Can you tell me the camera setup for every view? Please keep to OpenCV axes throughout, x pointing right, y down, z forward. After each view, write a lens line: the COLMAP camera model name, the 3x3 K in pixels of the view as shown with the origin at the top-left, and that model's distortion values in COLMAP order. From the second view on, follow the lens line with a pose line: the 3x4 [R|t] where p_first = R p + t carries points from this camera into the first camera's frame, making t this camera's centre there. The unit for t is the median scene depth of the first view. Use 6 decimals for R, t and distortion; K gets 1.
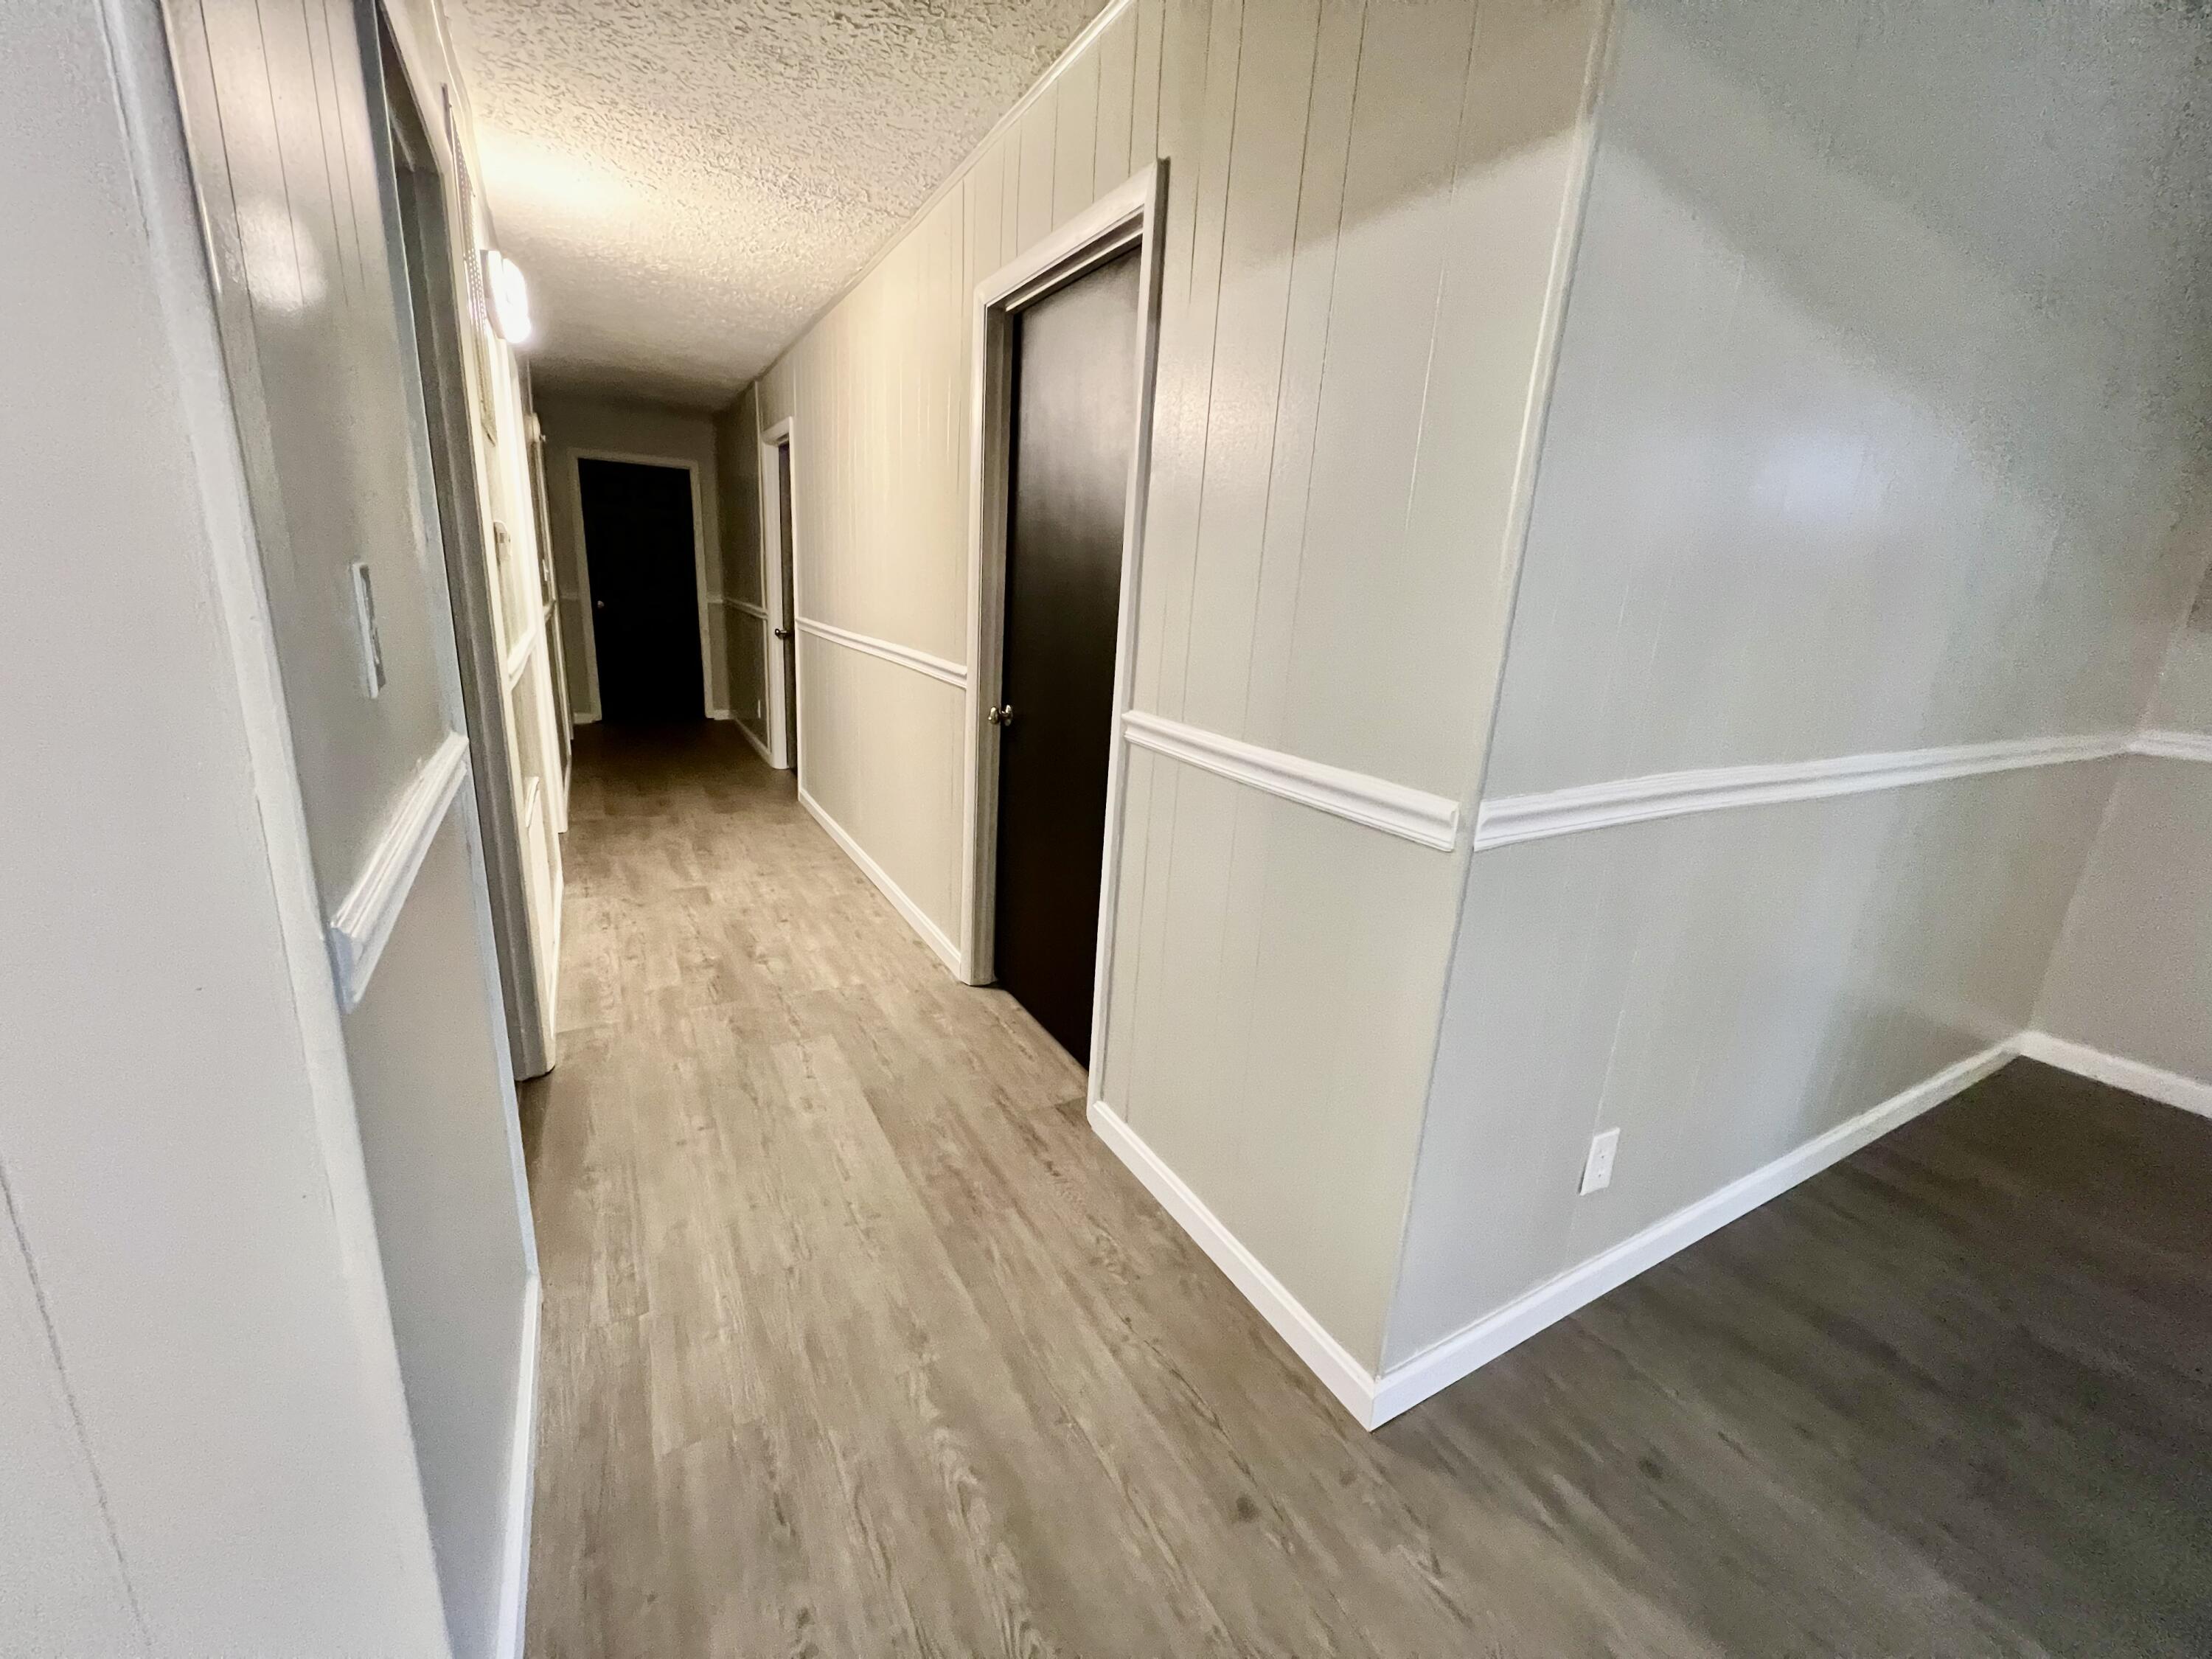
lens RADIAL K [[880.1, 0, 1100.0], [0, 880.1, 828.2], [0, 0, 1]] dist [0.004062, 0.000426]
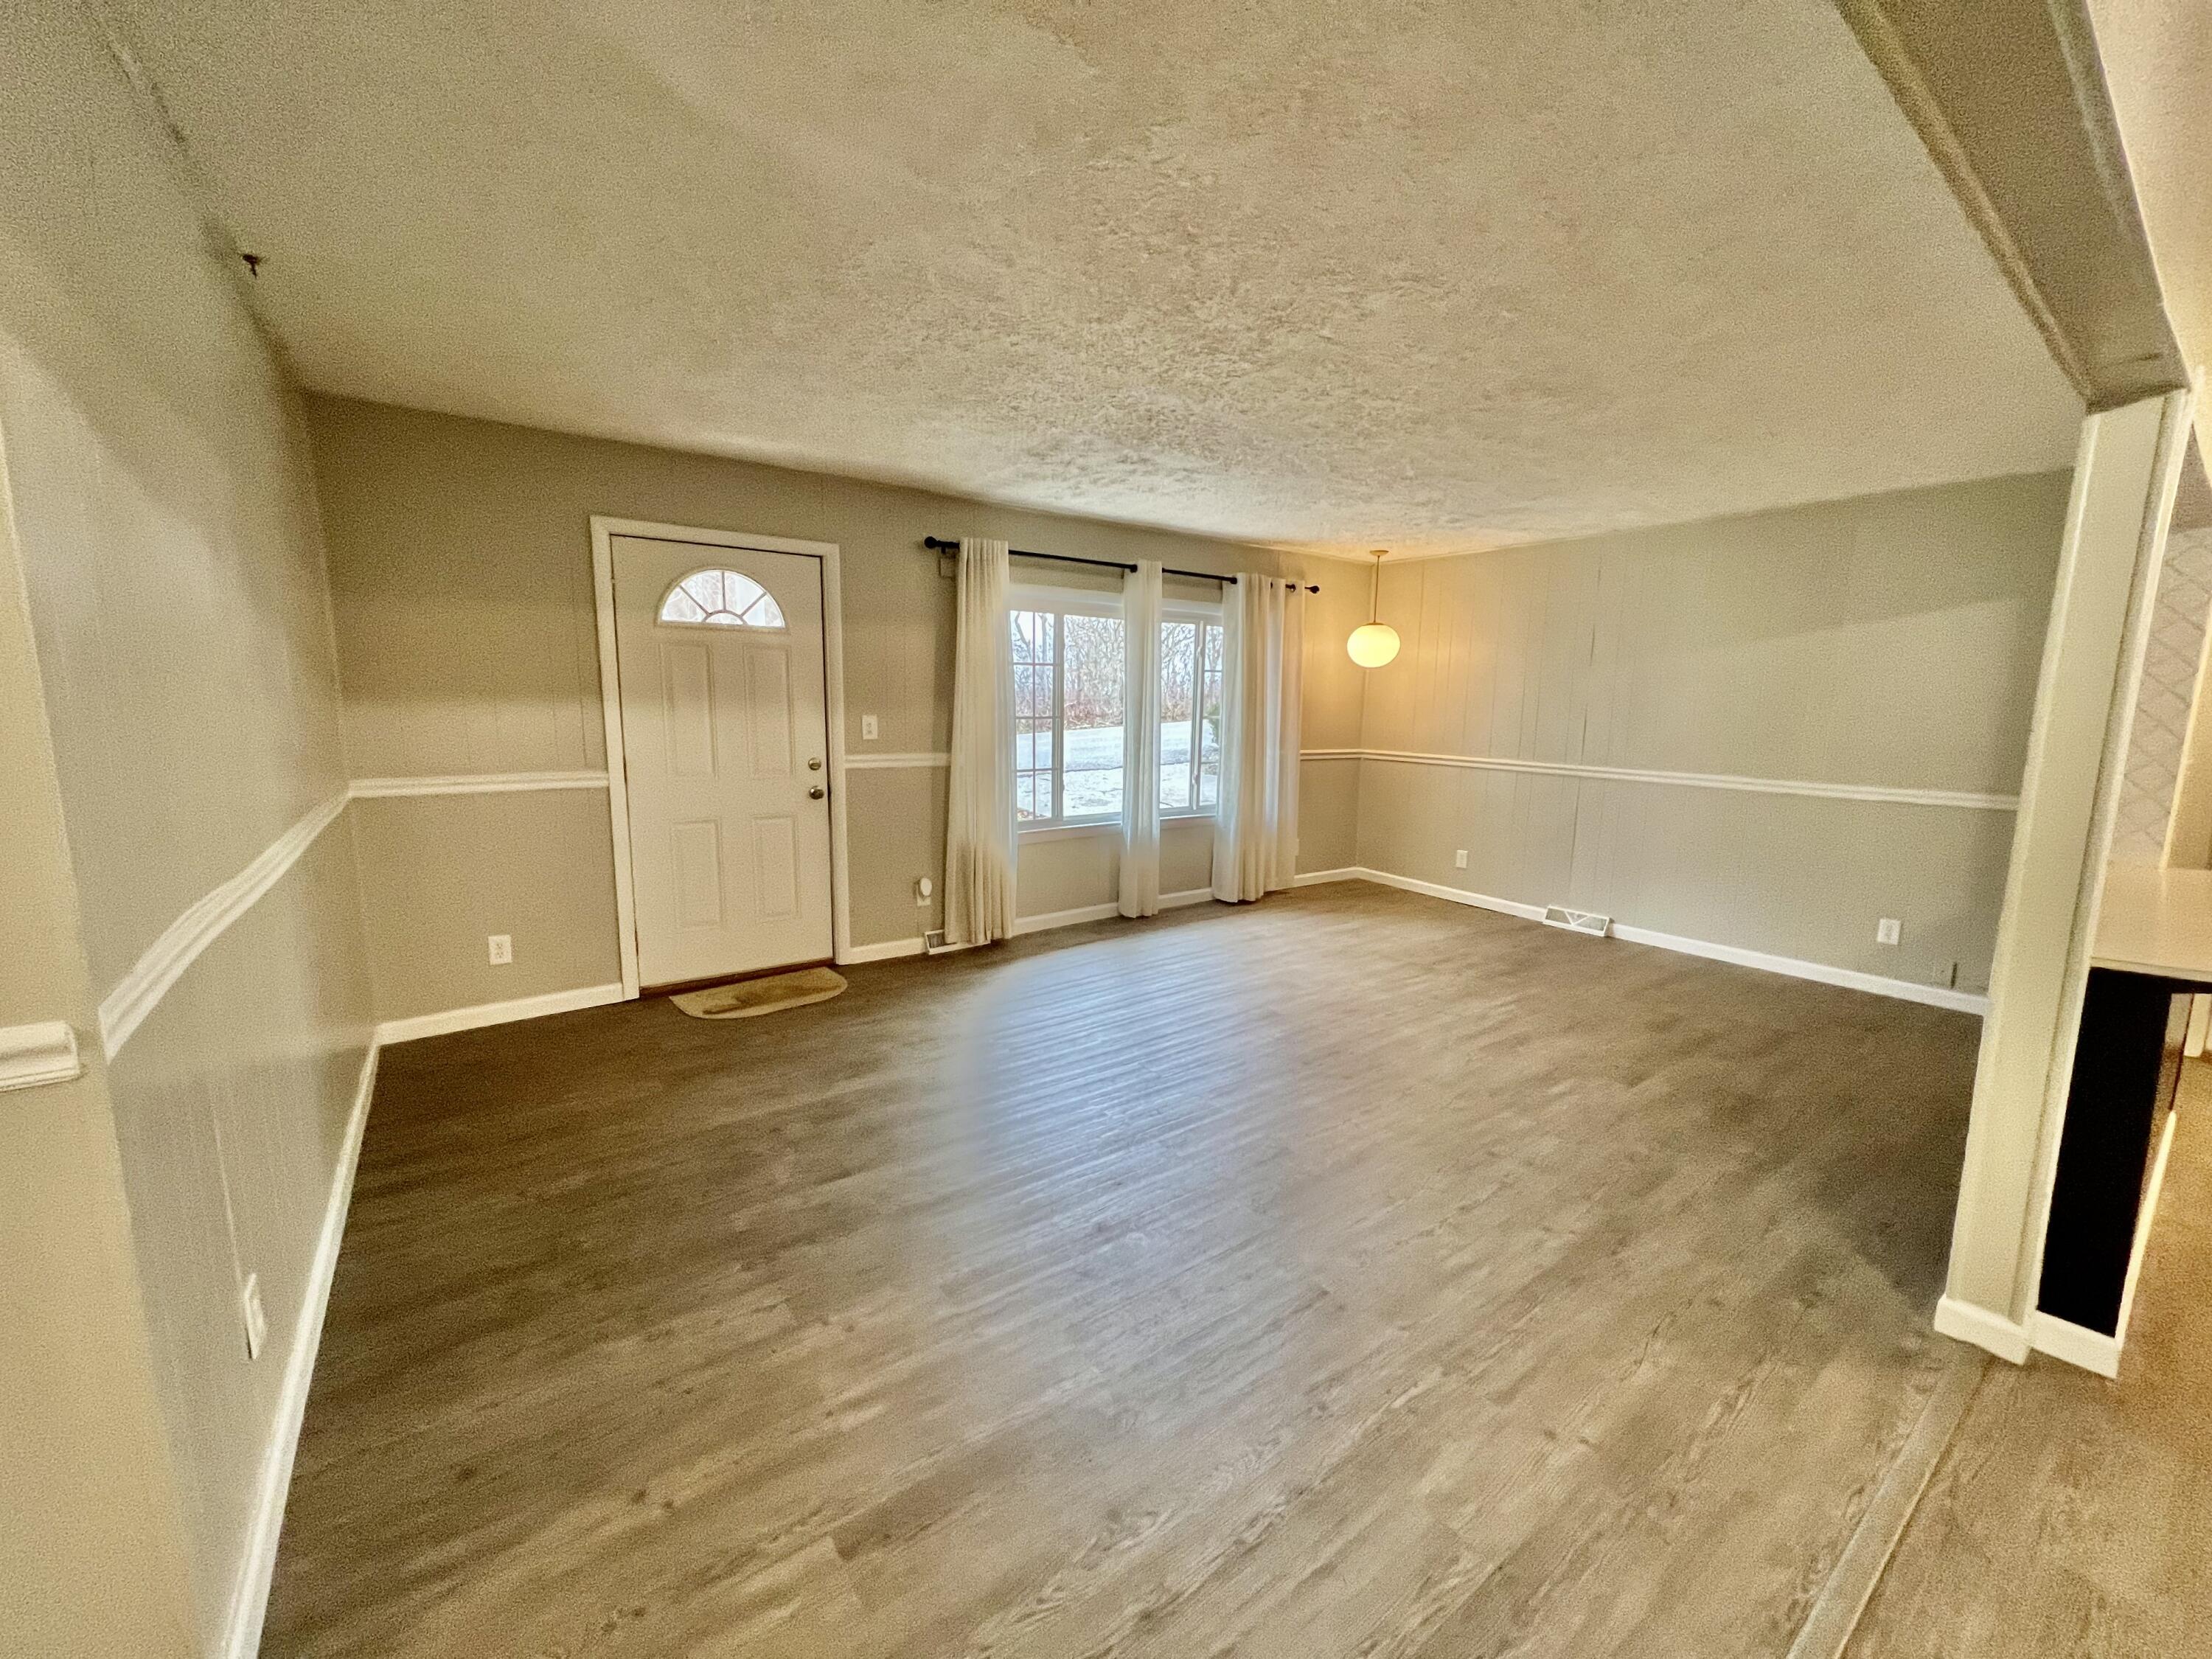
lens RADIAL K [[880.1, 0, 1104.3], [0, 880.1, 828.9], [0, 0, 1]] dist [0.004062, 0.000426]
pose [[-0.123407, -0.198791, 0.972241, -0.408484], [0.228971, 0.947590, 0.222814, -0.134616], [-0.965579, 0.250112, -0.071422, 0.059796]]
